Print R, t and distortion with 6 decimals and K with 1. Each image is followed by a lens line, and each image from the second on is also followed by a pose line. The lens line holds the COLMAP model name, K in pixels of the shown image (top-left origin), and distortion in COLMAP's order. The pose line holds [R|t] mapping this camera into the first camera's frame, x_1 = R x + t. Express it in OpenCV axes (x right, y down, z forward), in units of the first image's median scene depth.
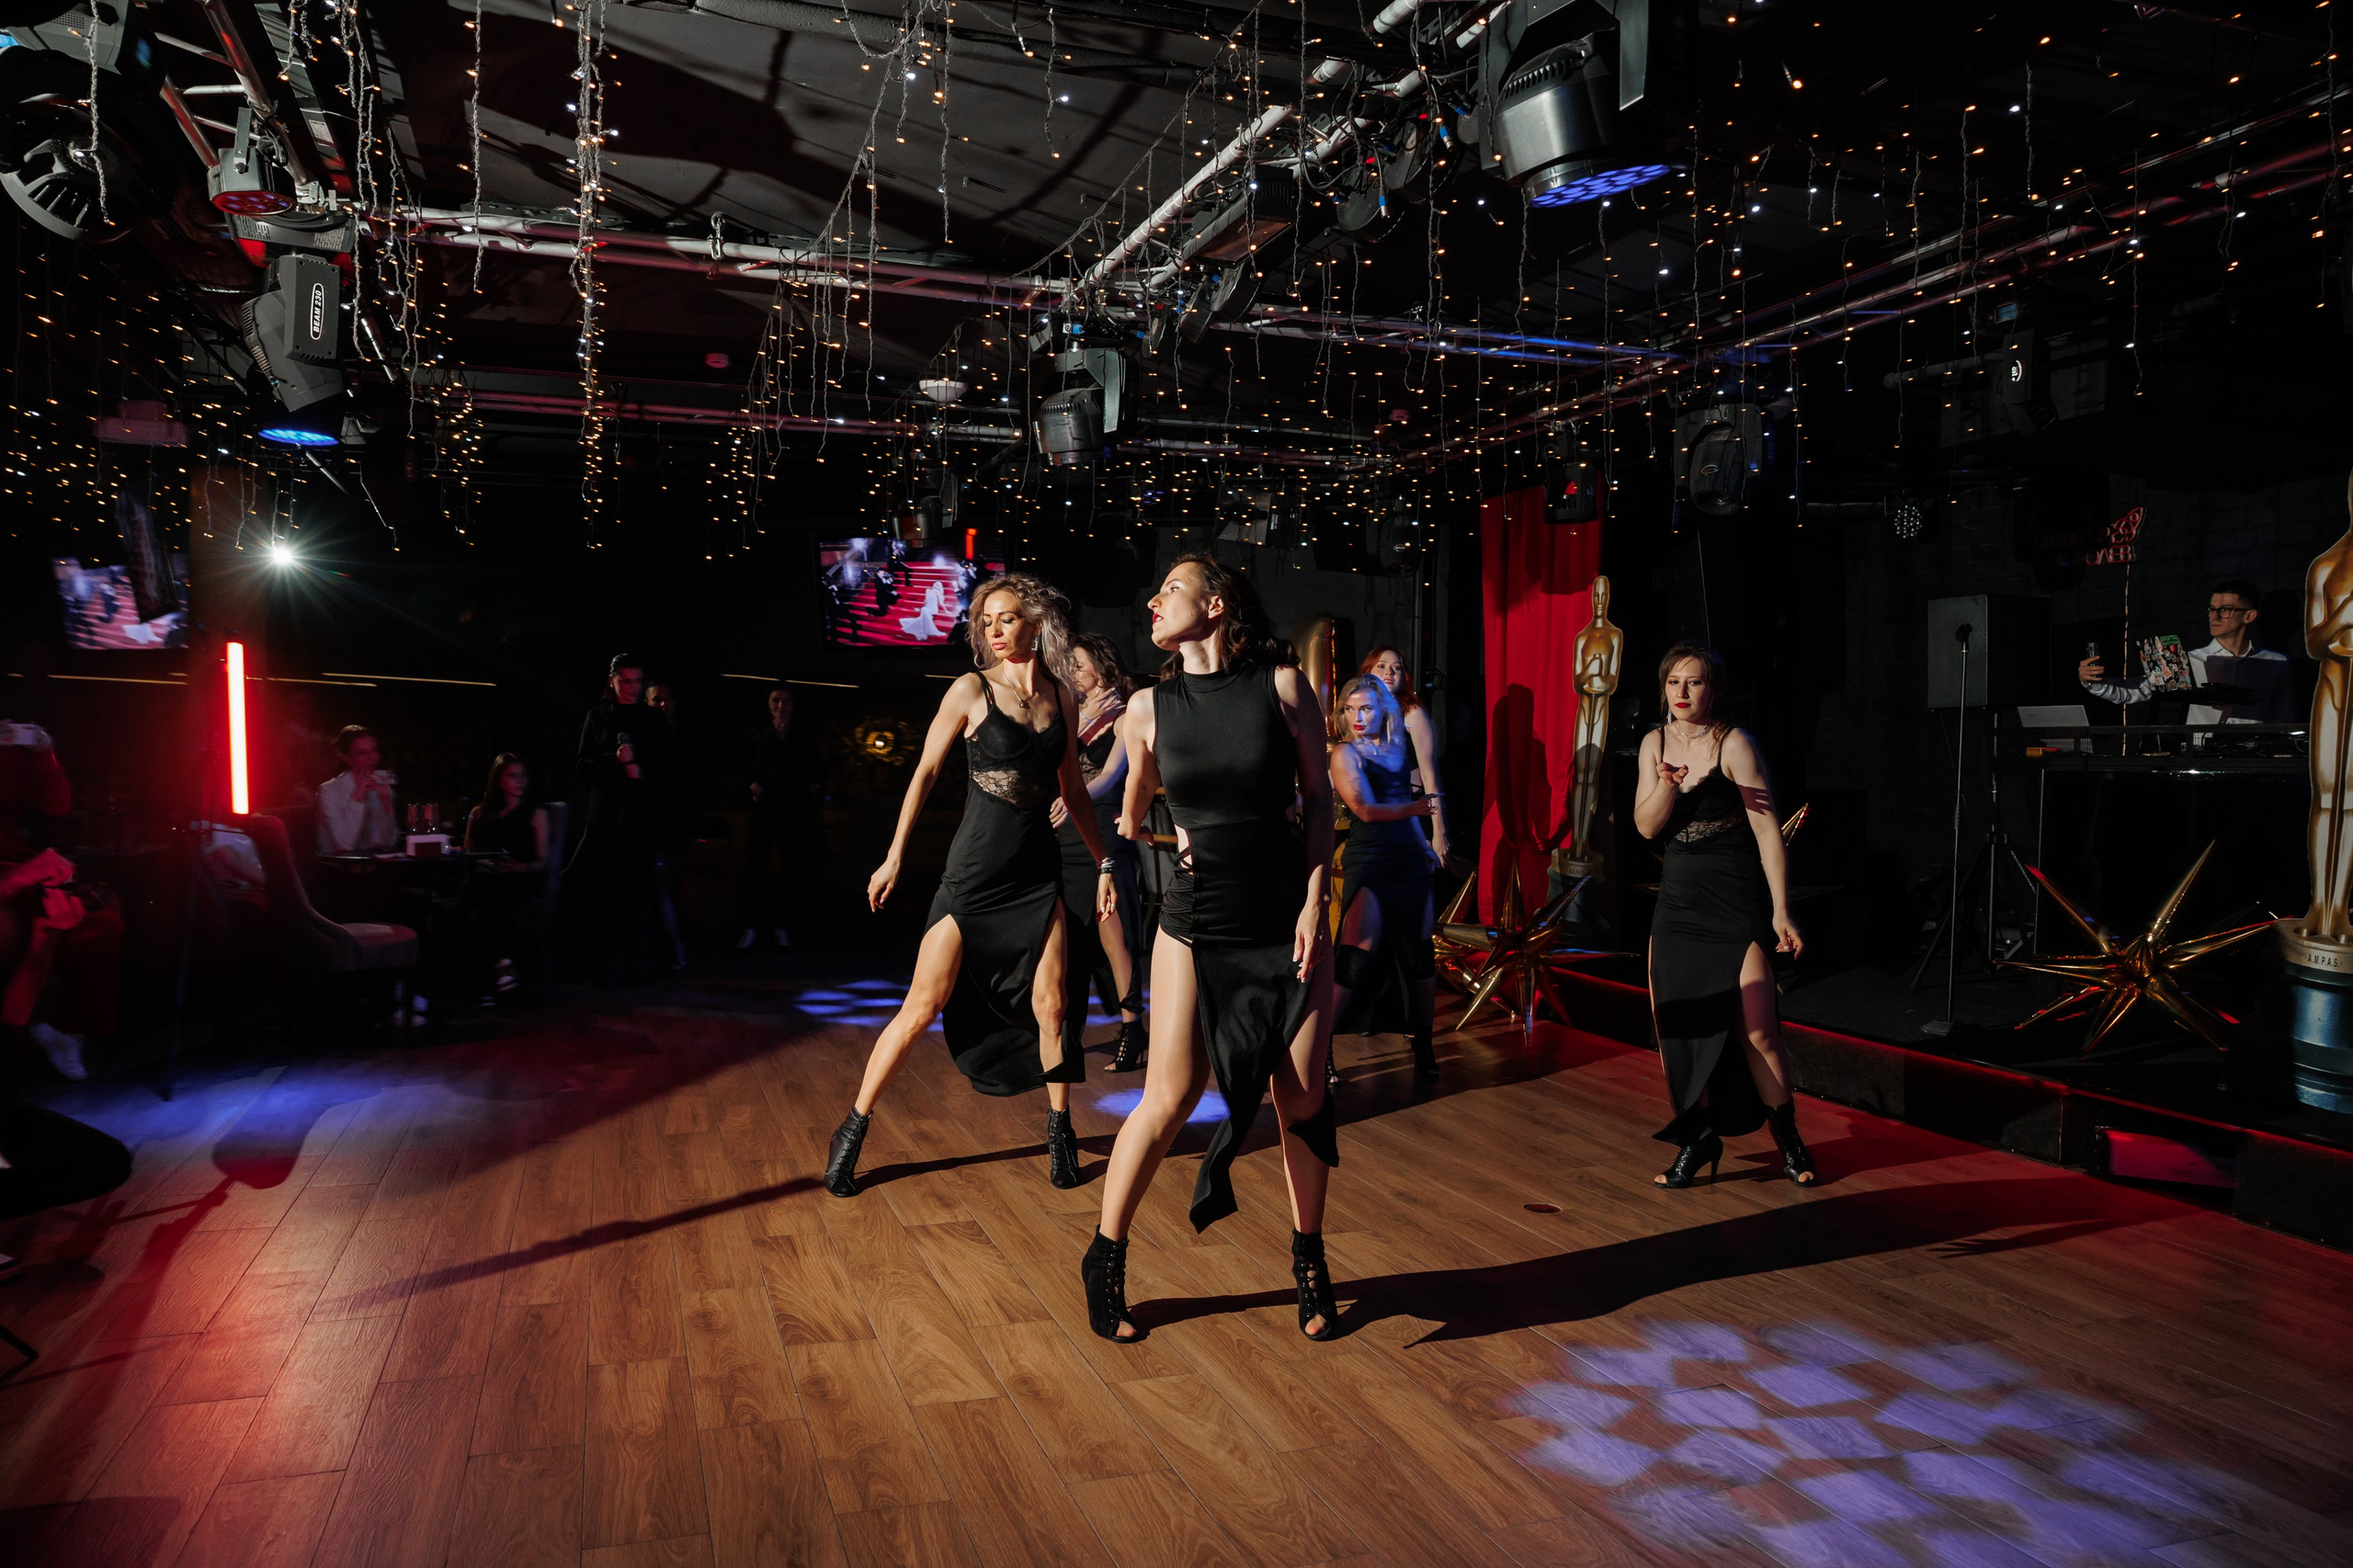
lens RADIAL K [[1601.9, 0, 1174.6], [0, 1601.9, 781.4], [0, 0, 1]] dist [-0.111561, 0.089131]
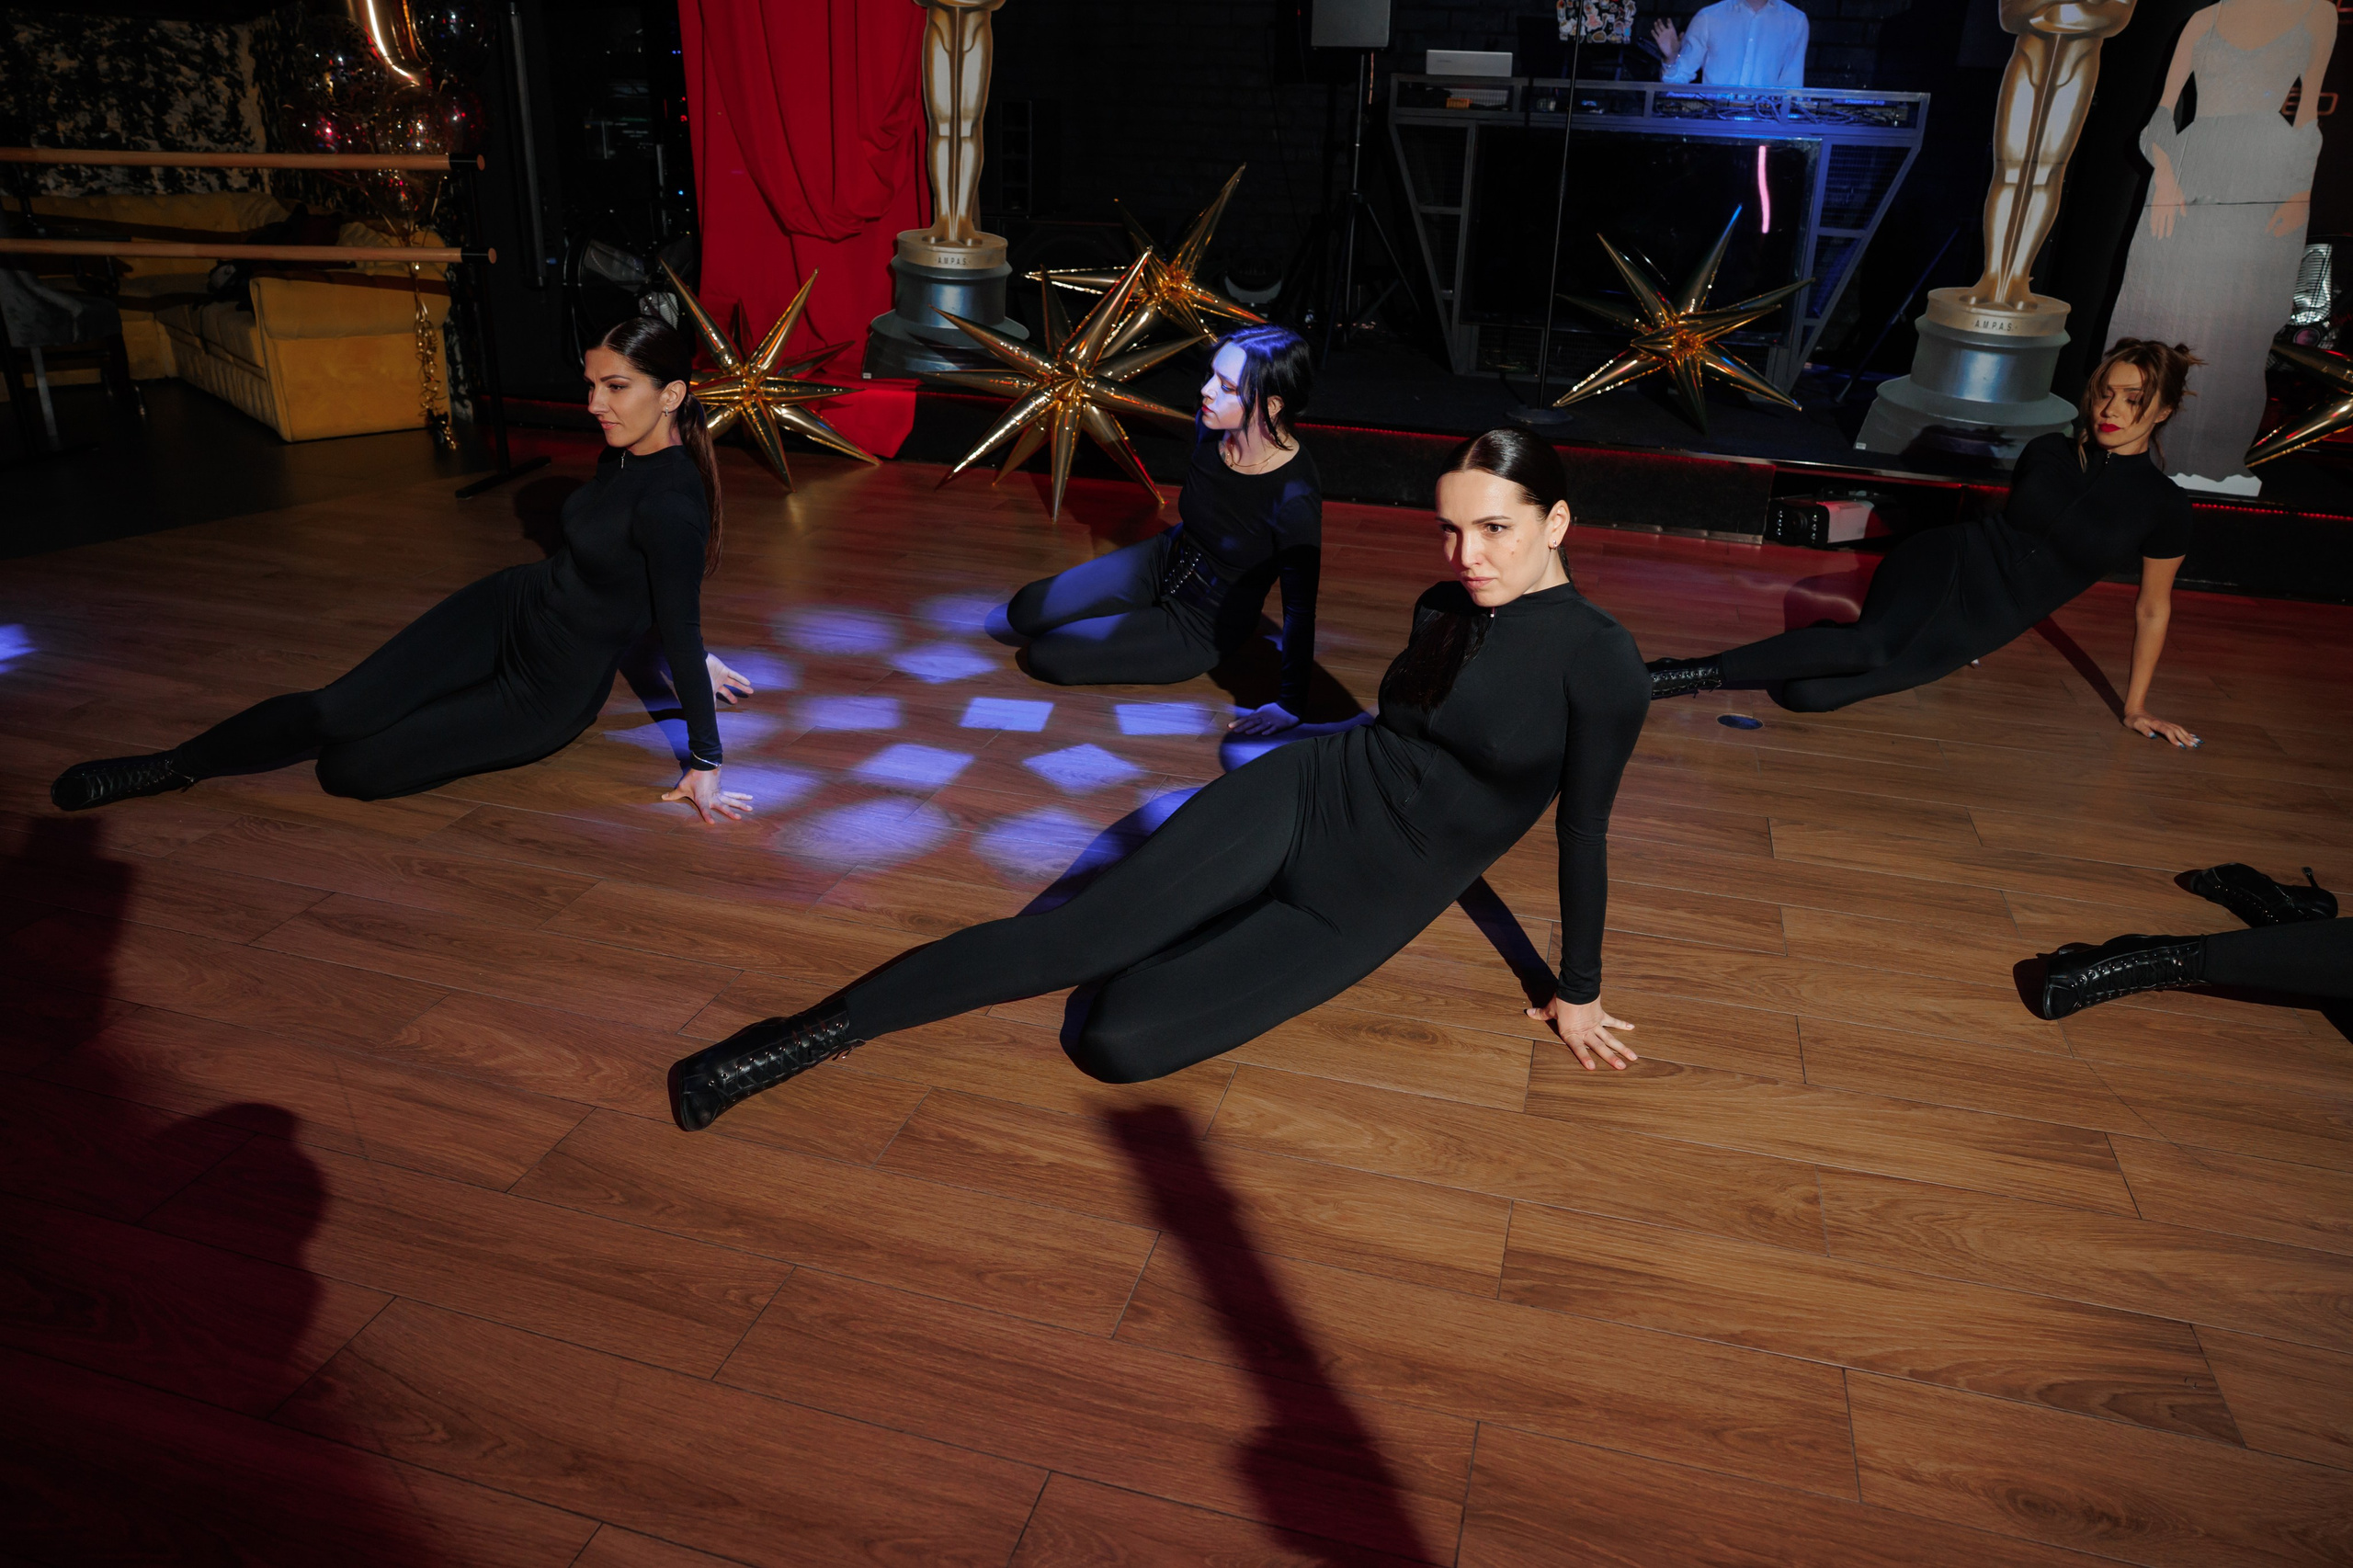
lens RADIAL K [[1601.9, 0, 1171.6], [0, 1601.9, 780.0], [0, 0, 1]] dist [-0.111561, 0.089131]
pose [[0.582962, -0.315338, 0.748811, -0.342433], [-0.009336, 0.918953, 0.394257, -0.014096], [-0.812446, -0.236828, 0.532770, 0.484459]]
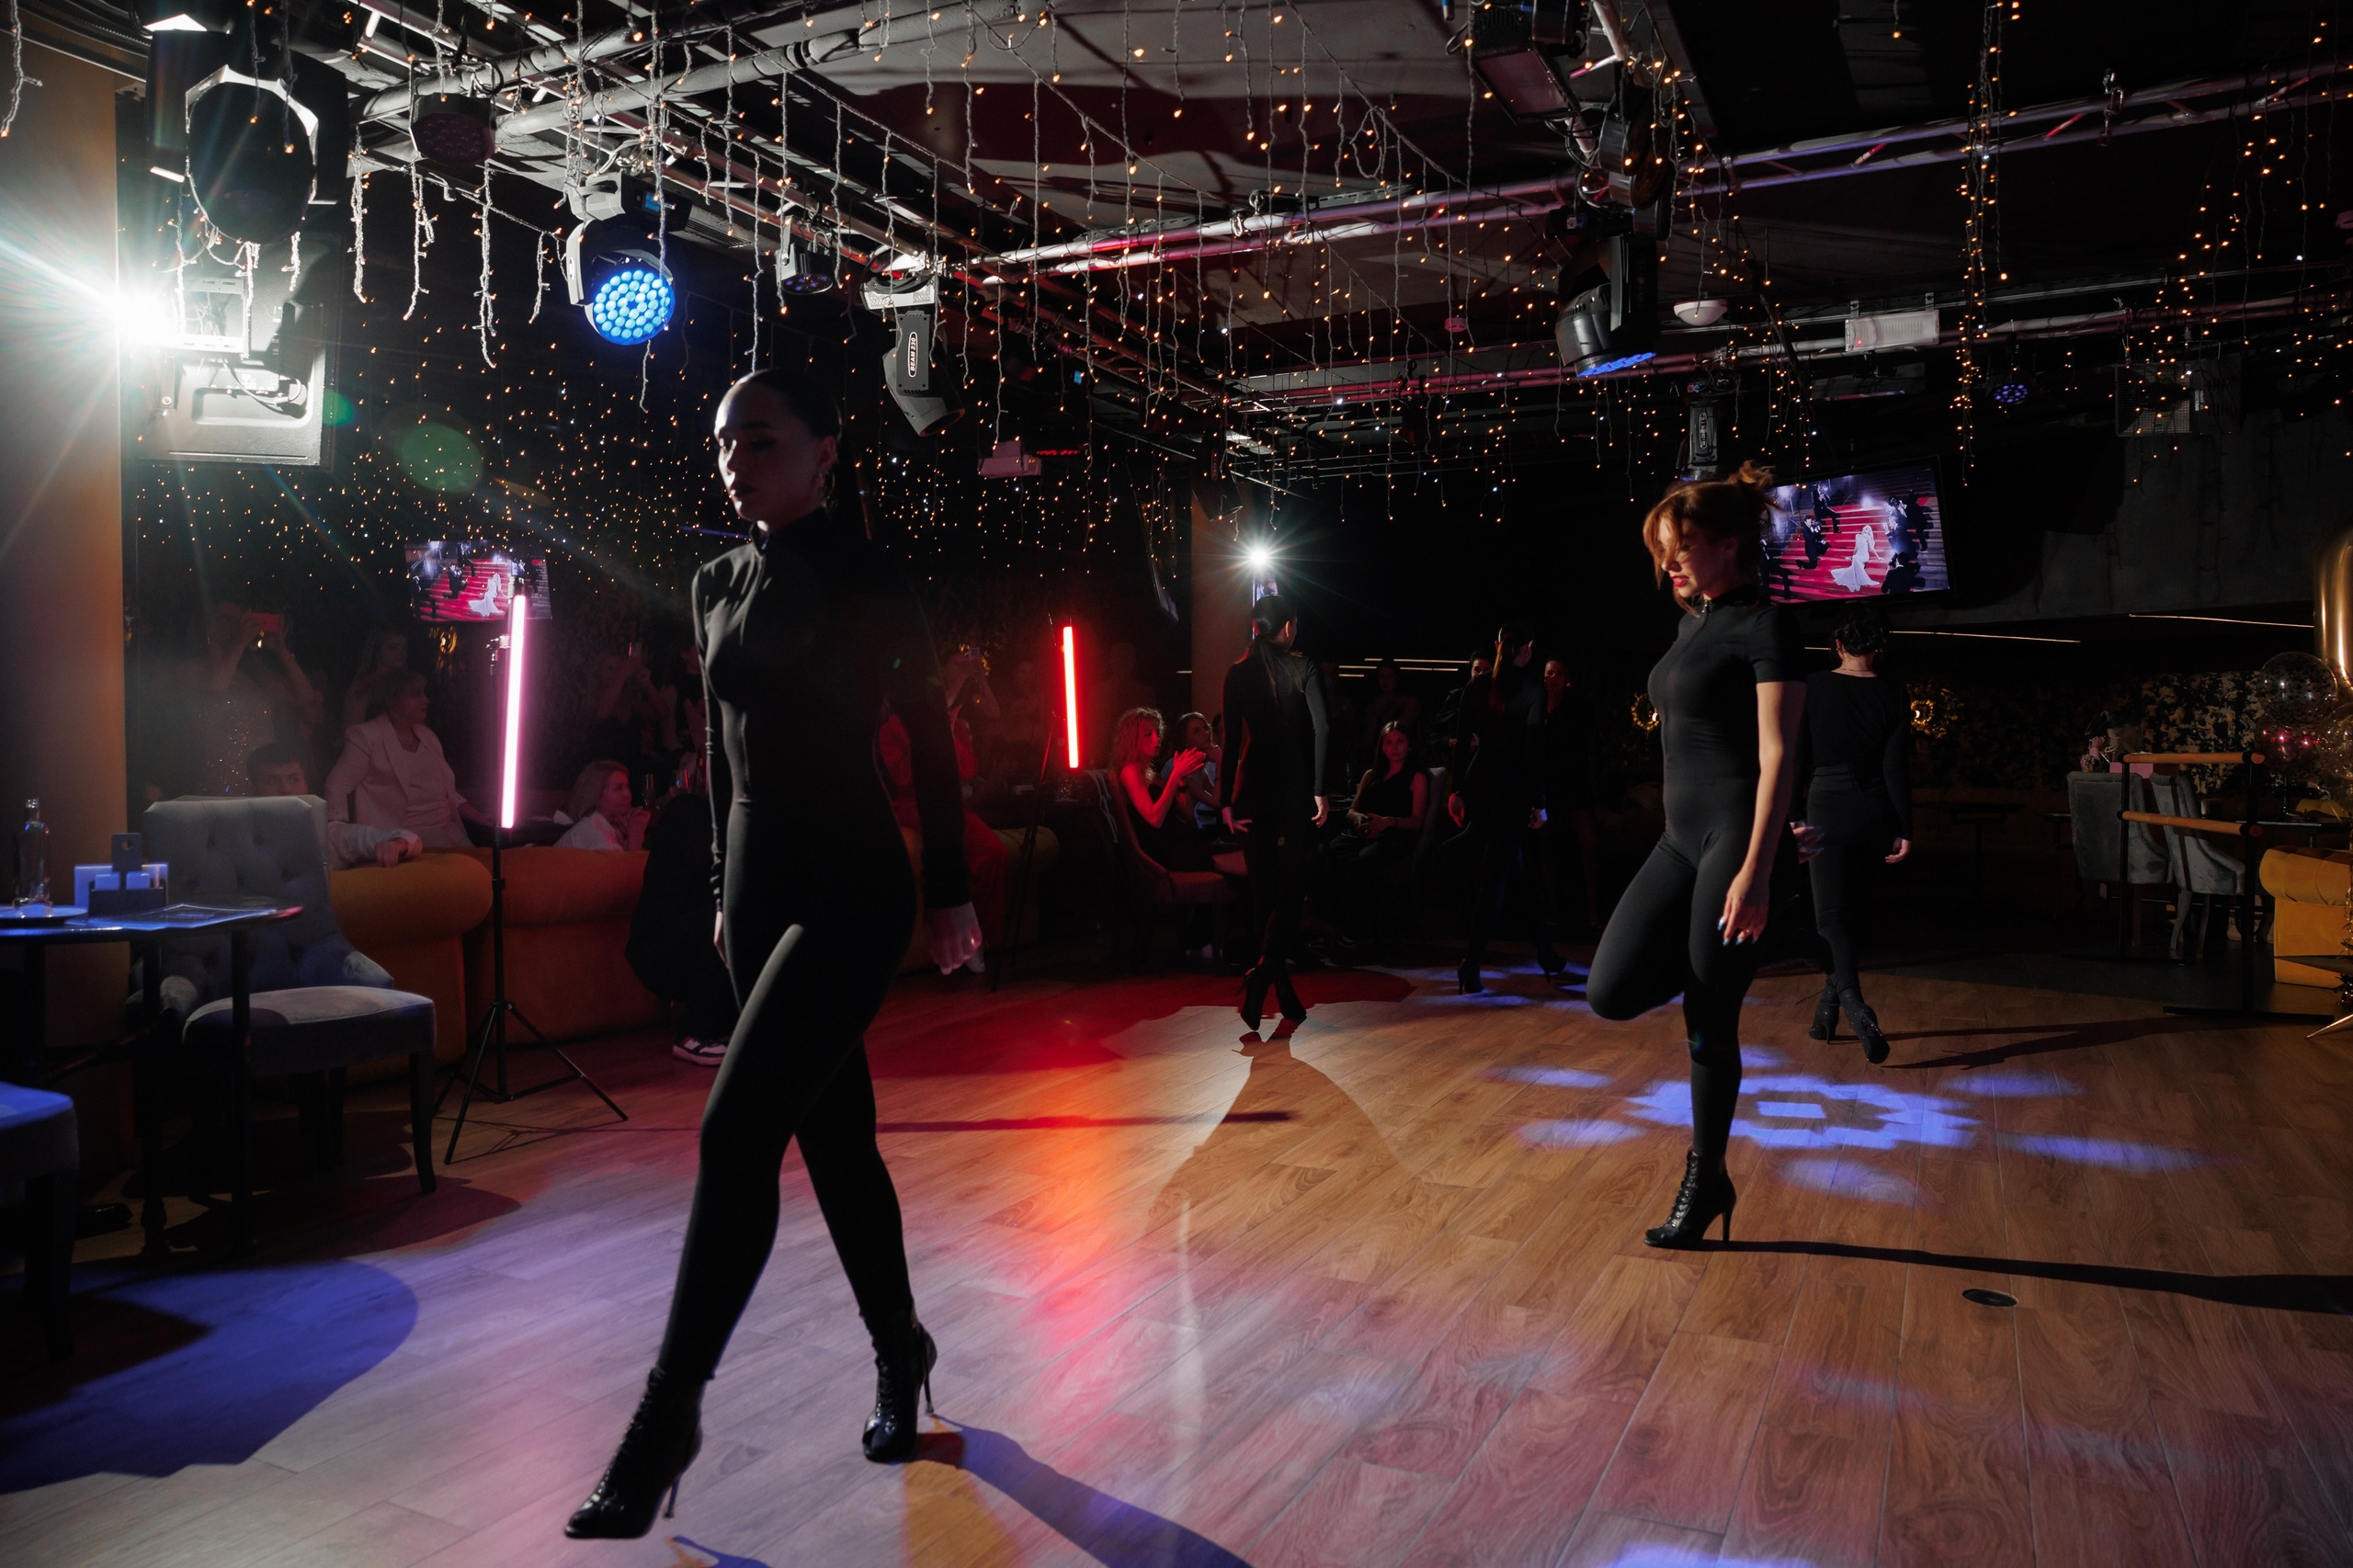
lens RADIAL K [[1601.9, 0, 1165.0], [0, 1601.9, 792.3], [0, 0, 1]] dist [-0.111561, 0.089131]
pose [[0.691971, 0.009628, -0.721861, 0.292761], [-0.001079, 0.999924, 0.012302, 0.019218], [0.721924, -0.007734, 0.691929, 0.146691]]
